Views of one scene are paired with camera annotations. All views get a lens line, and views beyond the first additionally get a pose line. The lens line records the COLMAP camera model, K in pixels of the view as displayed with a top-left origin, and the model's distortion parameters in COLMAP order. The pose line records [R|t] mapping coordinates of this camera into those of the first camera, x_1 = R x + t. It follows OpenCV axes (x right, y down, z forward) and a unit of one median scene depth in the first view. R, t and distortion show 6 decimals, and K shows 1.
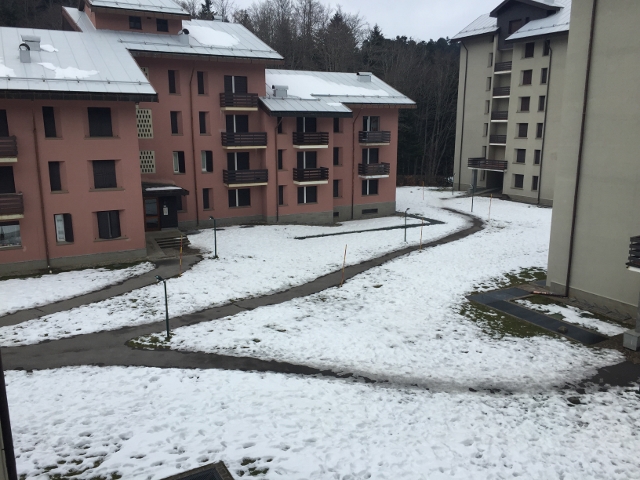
lens RADIAL K [[541.0, 0, 320.0], [0, 541.0, 240.0], [0, 0, 1]] dist [0.006285, 0.002034]
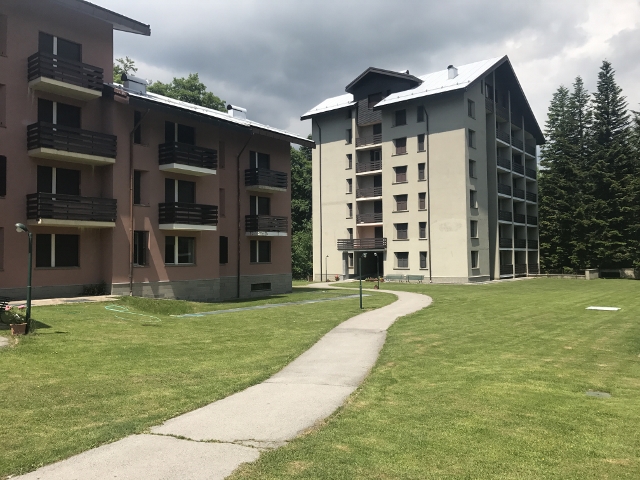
lens RADIAL K [[517.2, 0, 328.7], [0, 517.2, 236.0], [0, 0, 1]] dist [0.001837, -0.001136]
pose [[0.917144, 0.002856, 0.398546, -0.106758], [0.100037, 0.966313, -0.237131, 0.057853], [-0.385797, 0.257353, 0.885963, 0.432901]]
